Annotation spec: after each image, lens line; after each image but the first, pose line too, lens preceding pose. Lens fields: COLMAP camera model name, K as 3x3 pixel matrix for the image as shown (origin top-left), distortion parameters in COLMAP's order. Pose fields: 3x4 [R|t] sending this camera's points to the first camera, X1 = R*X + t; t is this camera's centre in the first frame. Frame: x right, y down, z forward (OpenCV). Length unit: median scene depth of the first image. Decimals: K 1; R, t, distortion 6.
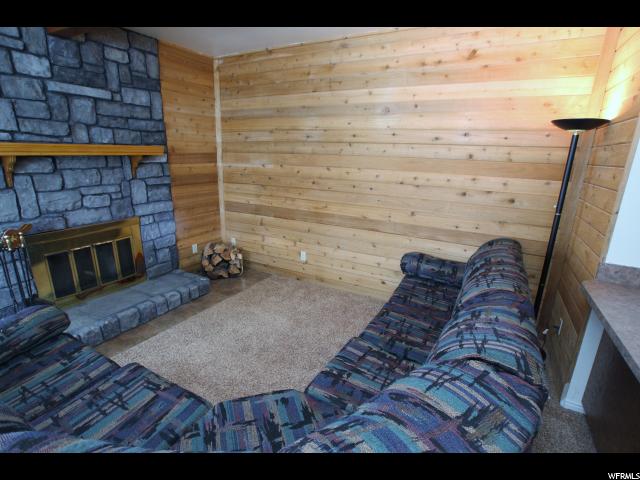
lens RADIAL K [[319.0, 0, 319.7], [0, 319.0, 244.0], [0, 0, 1]] dist [-0.068132, 0.028886]
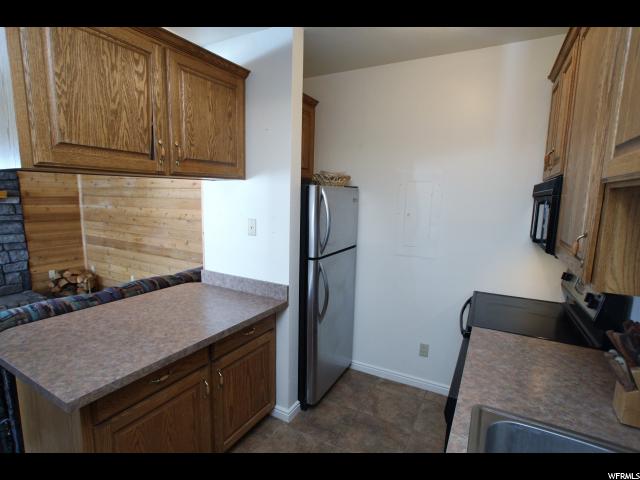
lens RADIAL K [[319.0, 0, 319.7], [0, 319.0, 244.0], [0, 0, 1]] dist [-0.068132, 0.028886]
pose [[0.999992, -0.001954, 0.003425, 0.681845], [0.002386, 0.991380, -0.130993, 0.062644], [-0.003140, 0.131001, 0.991377, -0.199002]]
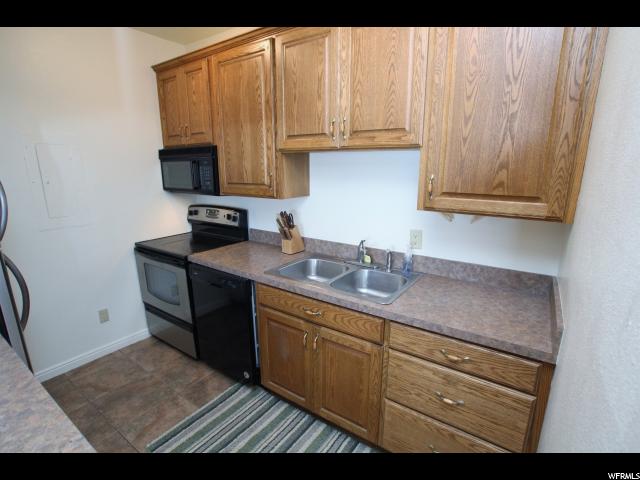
lens RADIAL K [[319.0, 0, 319.7], [0, 319.0, 244.0], [0, 0, 1]] dist [-0.068132, 0.028886]
pose [[0.120331, -0.268850, 0.955636, 0.306659], [0.280696, 0.932563, 0.227014, 0.028018], [-0.952224, 0.240926, 0.187682, -0.094886]]
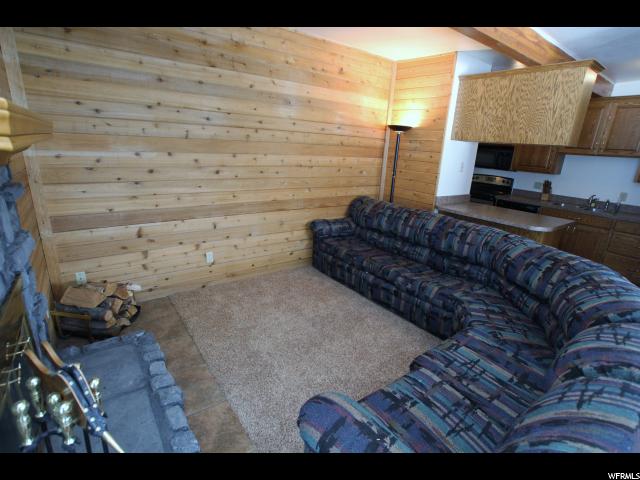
lens RADIAL K [[319.0, 0, 319.7], [0, 319.0, 244.0], [0, 0, 1]] dist [-0.068132, 0.028886]
pose [[0.416350, -0.277373, 0.865862, -0.693658], [0.204554, 0.956491, 0.208046, -0.120435], [-0.885895, 0.090496, 0.454973, 0.351257]]
